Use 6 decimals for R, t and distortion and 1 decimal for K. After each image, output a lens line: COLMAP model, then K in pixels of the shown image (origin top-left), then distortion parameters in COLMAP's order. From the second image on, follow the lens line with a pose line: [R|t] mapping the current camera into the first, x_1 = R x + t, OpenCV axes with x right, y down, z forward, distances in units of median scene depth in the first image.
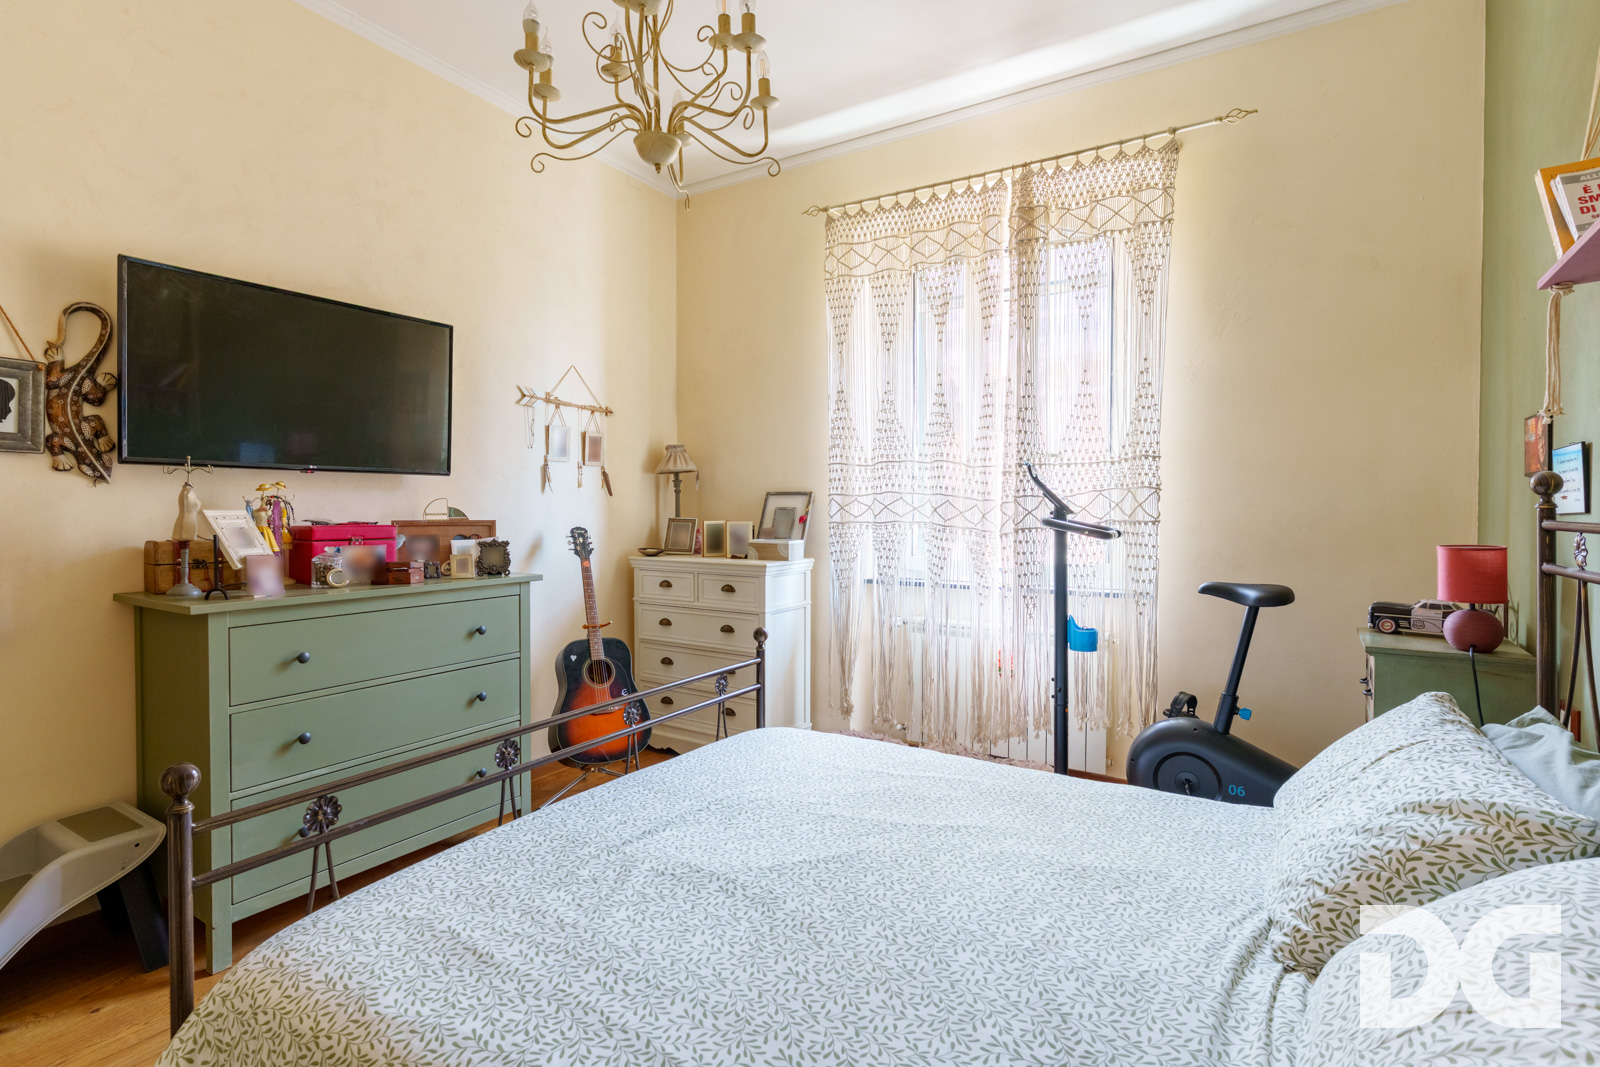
lens RADIAL K [[759.6, 0, 801.8], [0, 759.6, 523.4], [0, 0, 1]] dist [-0.001528, 0.000836]
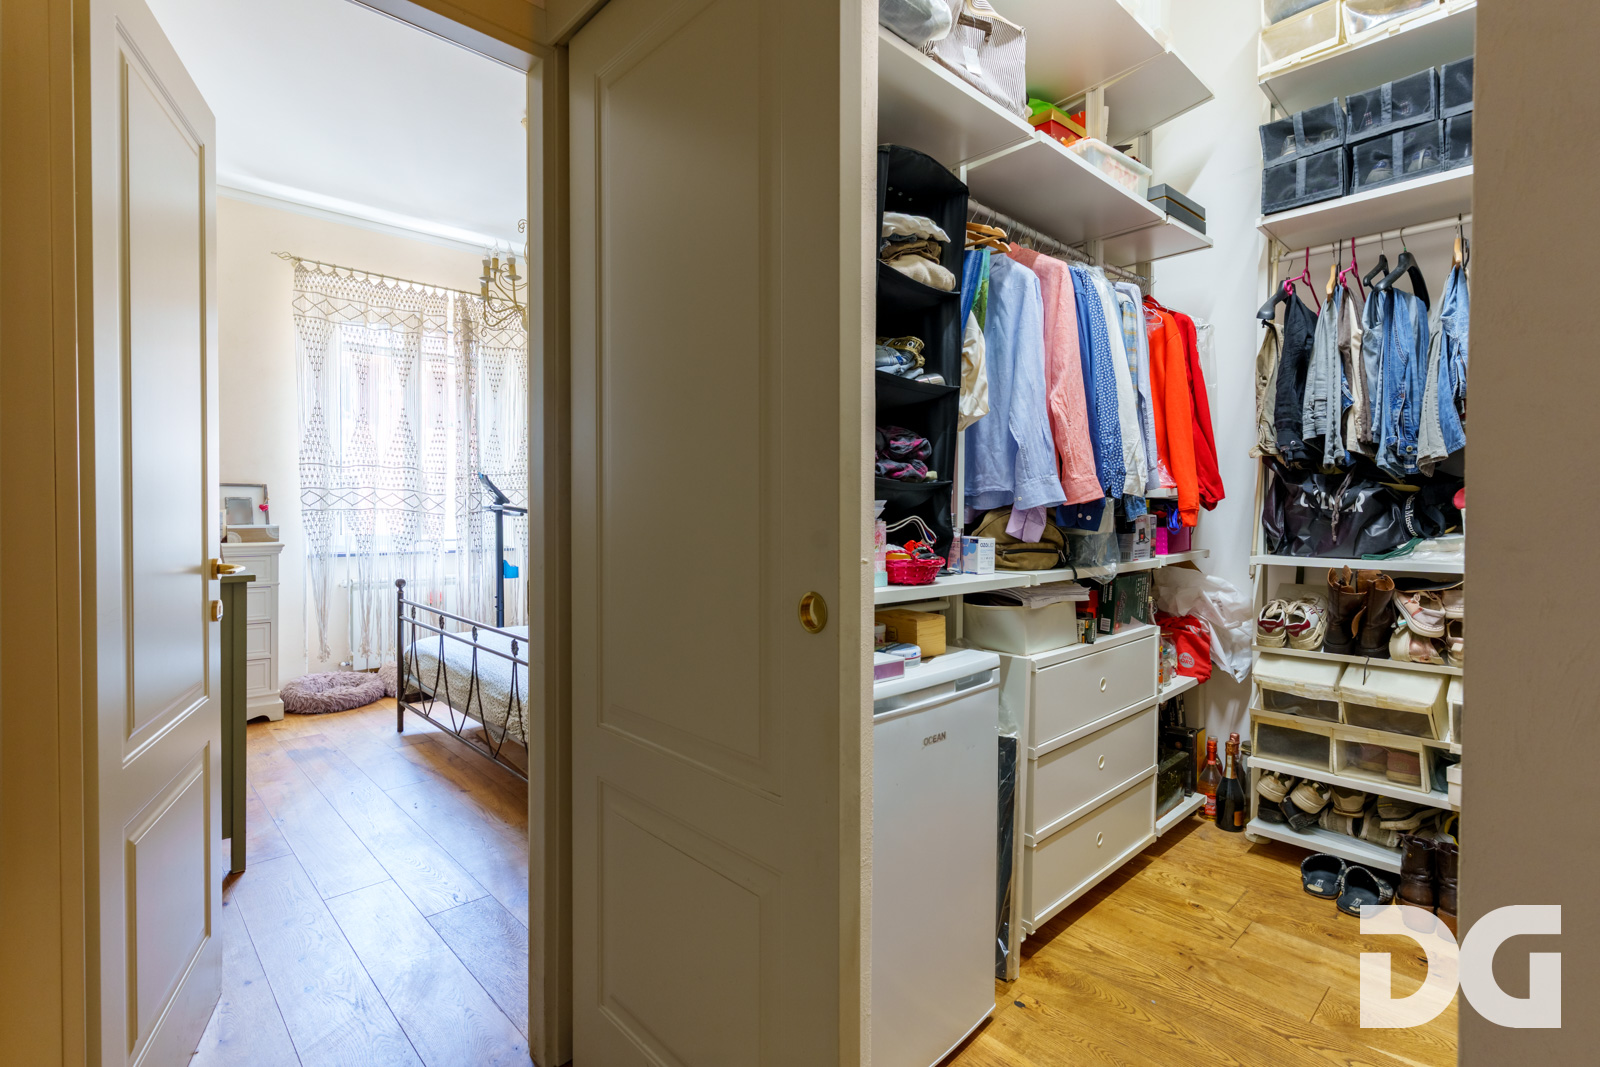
lens RADIAL K [[759.6, 0, 788.0], [0, 759.6, 519.3], [0, 0, 1]] dist [-0.001528, 0.000836]
pose [[0.275124, -0.017042, 0.961258, -1.098085], [0.011887, 0.999827, 0.014324, 0.006913], [-0.961335, 0.007486, 0.275279, -0.132077]]
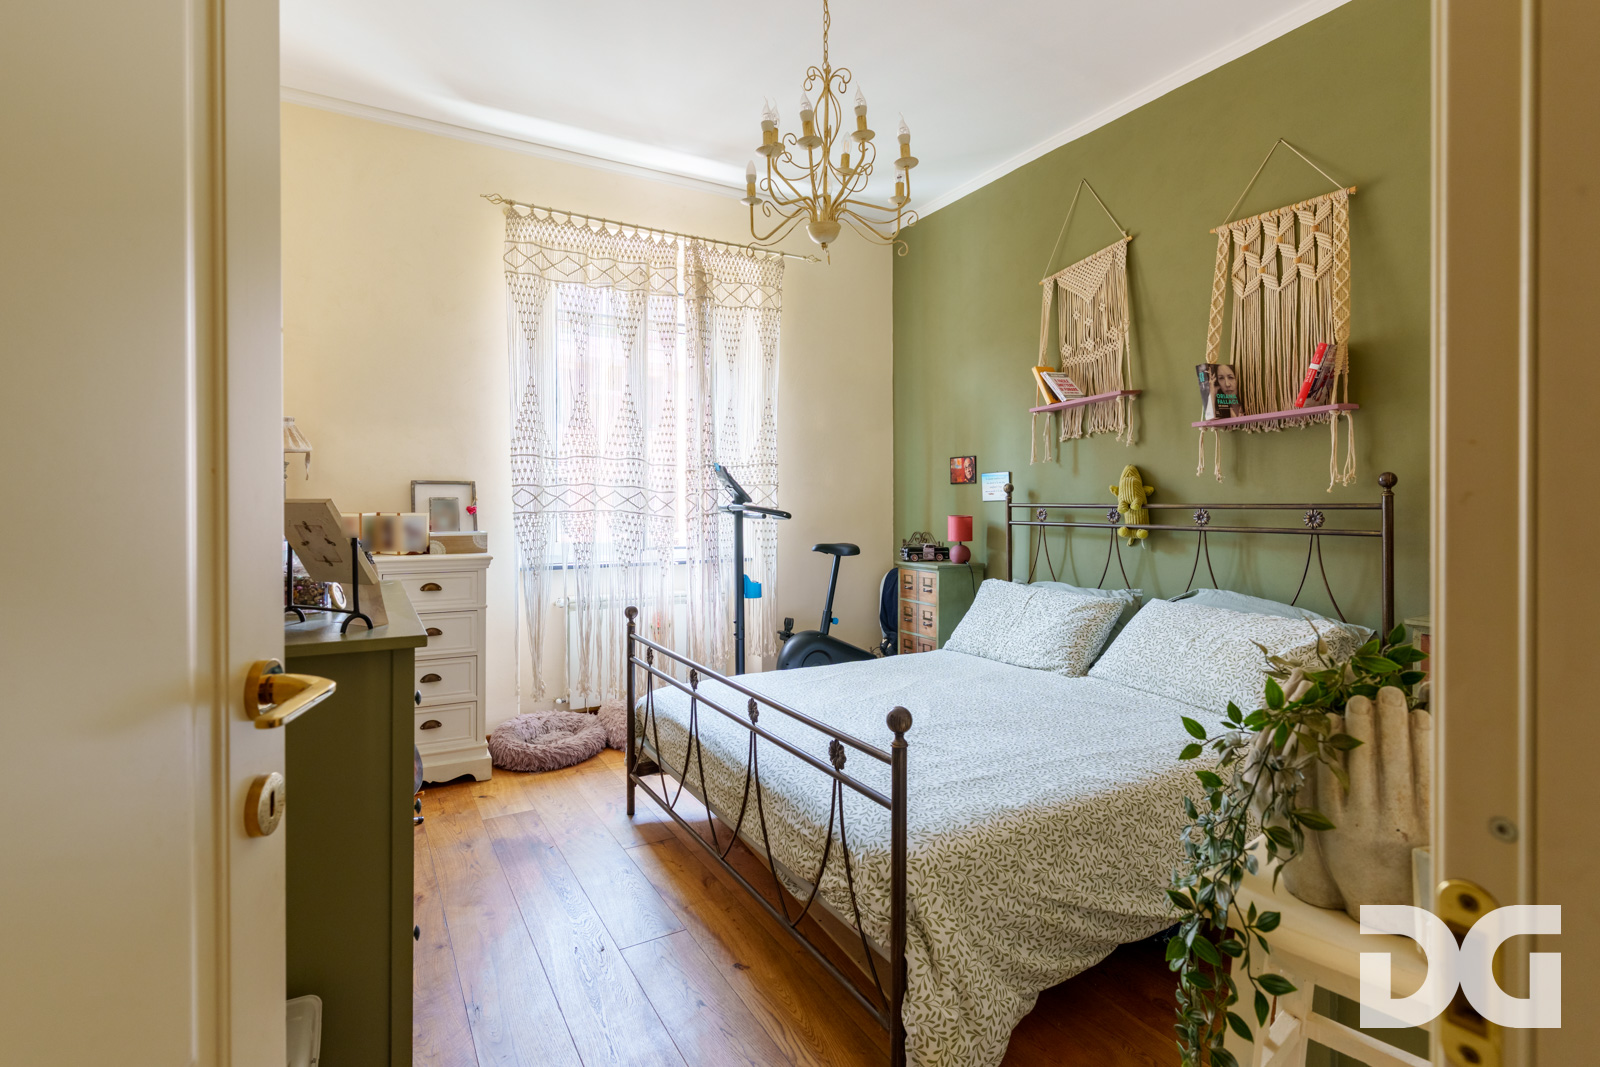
lens RADIAL K [[759.6, 0, 787.8], [0, 759.6, 505.0], [0, 0, 1]] dist [-0.001528, 0.000836]
pose [[0.488705, -0.004387, 0.872438, -0.771666], [0.018587, 0.999813, -0.005385, 0.001328], [-0.872251, 0.018848, 0.488695, 0.220919]]
